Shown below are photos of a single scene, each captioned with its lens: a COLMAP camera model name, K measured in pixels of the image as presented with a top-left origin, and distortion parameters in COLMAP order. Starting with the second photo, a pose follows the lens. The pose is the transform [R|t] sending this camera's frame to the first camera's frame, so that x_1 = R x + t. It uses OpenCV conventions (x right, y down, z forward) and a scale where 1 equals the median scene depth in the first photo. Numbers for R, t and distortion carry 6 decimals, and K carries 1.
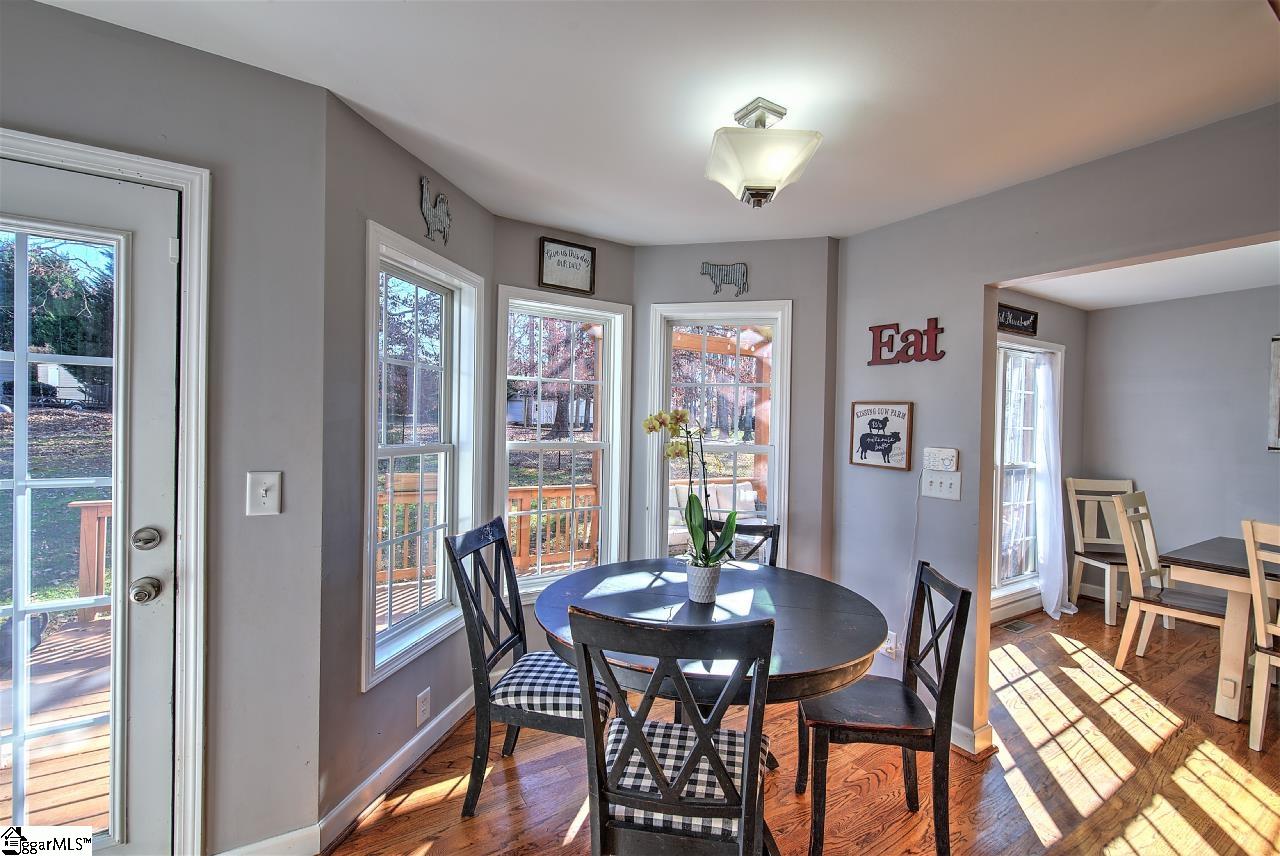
lens RADIAL K [[543.8, 0, 643.4], [0, 543.8, 409.7], [0, 0, 1]] dist [-0.006561, 0.000285]
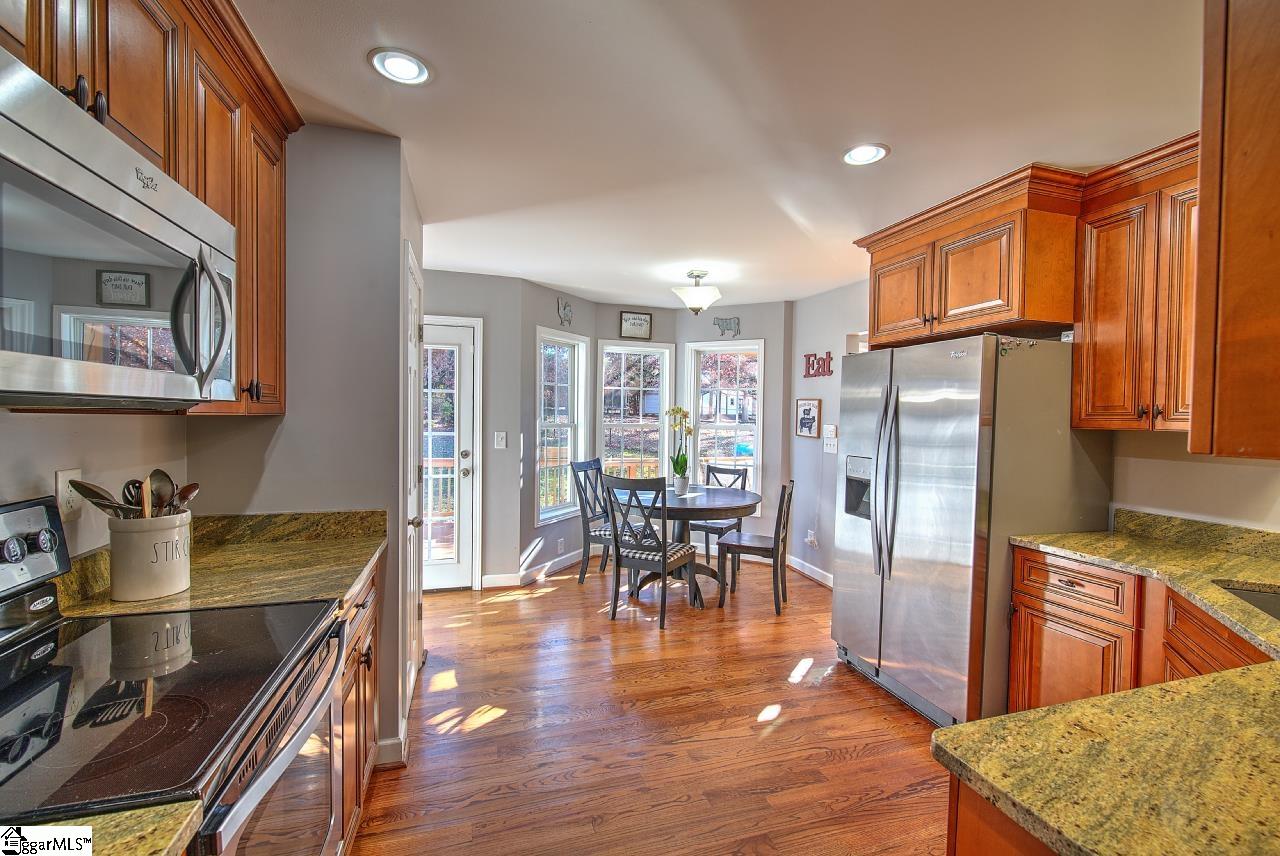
lens RADIAL K [[543.8, 0, 644.7], [0, 543.8, 431.2], [0, 0, 1]] dist [-0.006561, 0.000285]
pose [[0.962981, 0.009749, -0.269394, 0.409121], [0.006903, 0.998126, 0.060794, -0.021246], [0.269482, -0.060403, 0.961109, -0.817210]]
